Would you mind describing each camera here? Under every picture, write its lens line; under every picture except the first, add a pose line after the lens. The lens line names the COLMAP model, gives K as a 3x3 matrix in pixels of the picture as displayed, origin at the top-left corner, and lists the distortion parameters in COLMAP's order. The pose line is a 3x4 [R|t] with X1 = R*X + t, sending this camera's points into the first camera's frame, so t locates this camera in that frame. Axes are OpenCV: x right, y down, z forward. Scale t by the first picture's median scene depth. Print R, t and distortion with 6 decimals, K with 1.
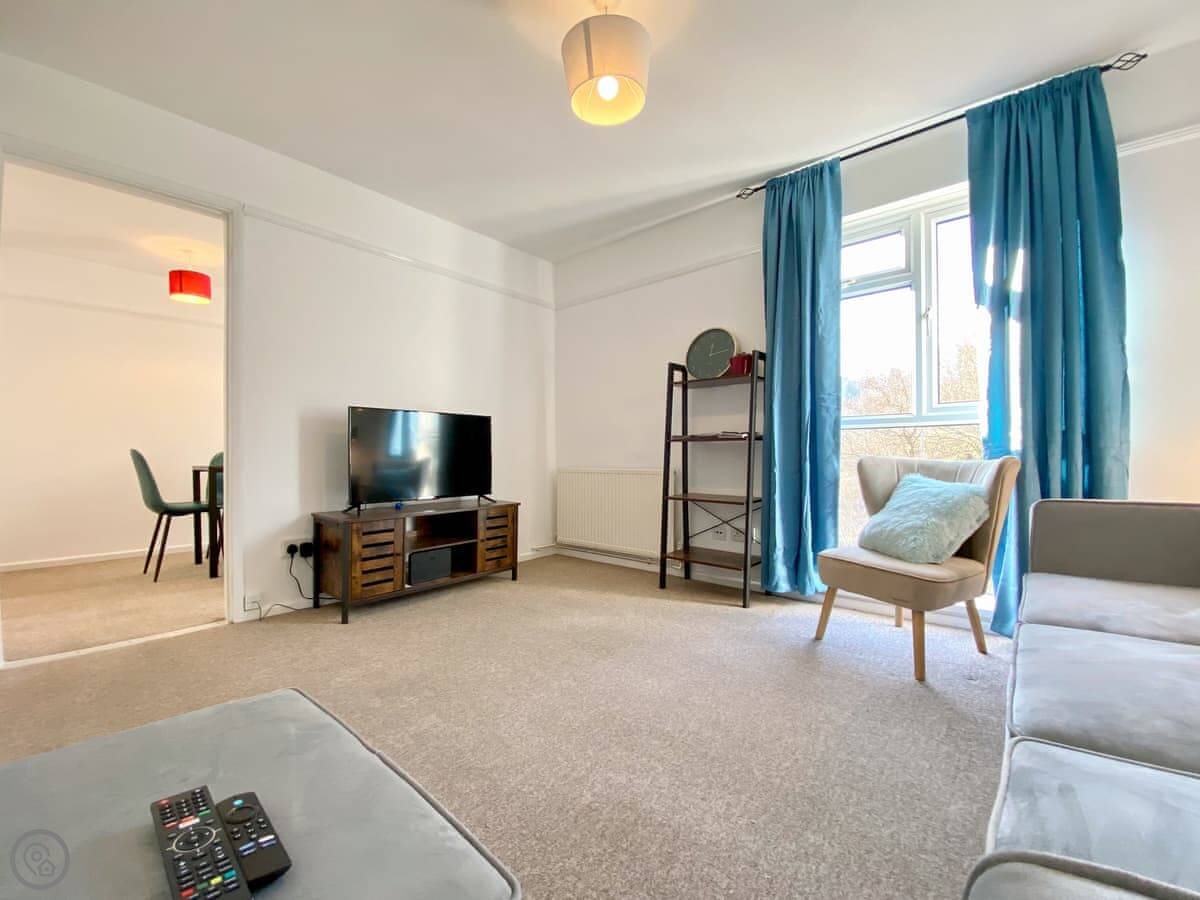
lens RADIAL K [[504.9, 0, 595.3], [0, 504.9, 461.8], [0, 0, 1]] dist [0.050476, -0.030305]
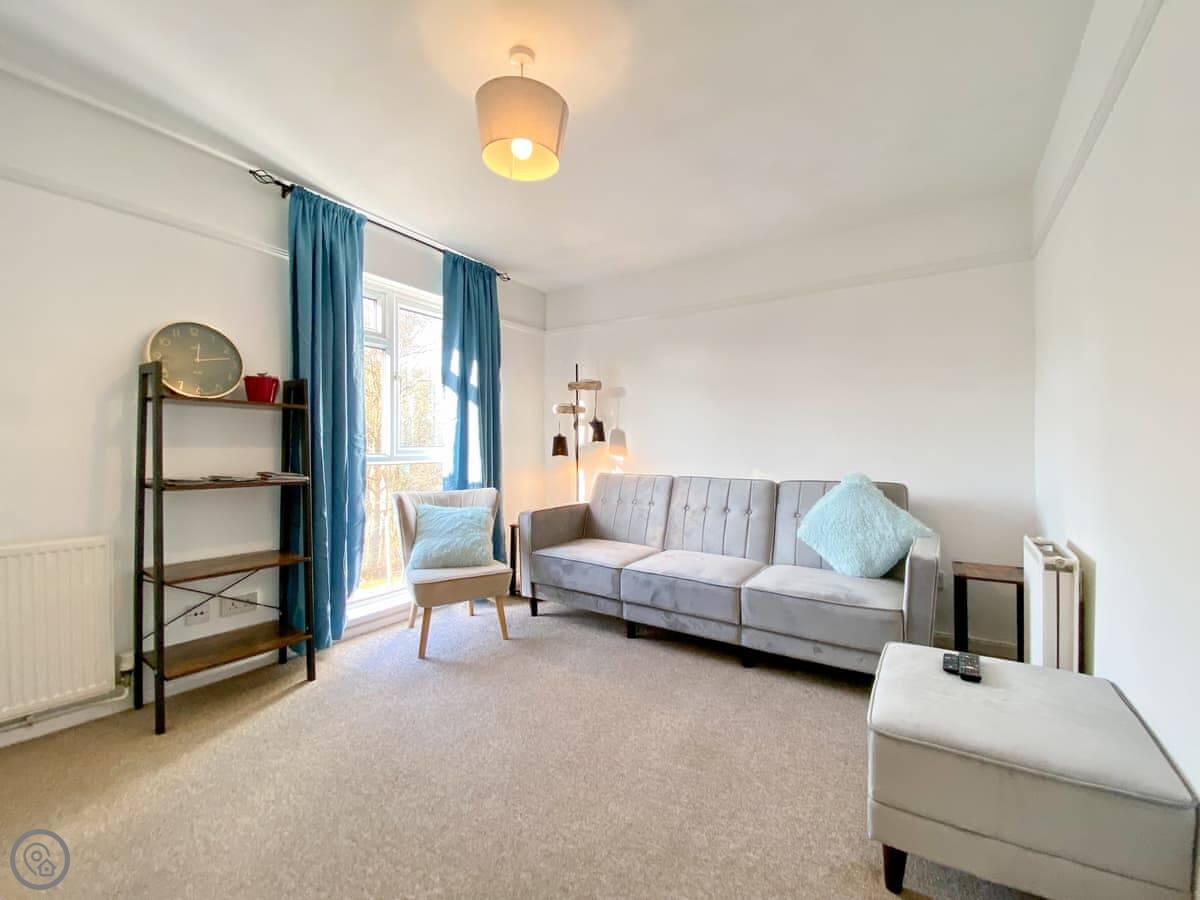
lens RADIAL K [[507.6, 0, 590.9], [0, 507.6, 452.5], [0, 0, 1]] dist [0.001288, -0.015097]
pose [[-0.139064, -0.006425, 0.990262, -0.633560], [0.014527, 0.999858, 0.008528, -0.099227], [-0.990177, 0.015572, -0.138951, 0.675994]]
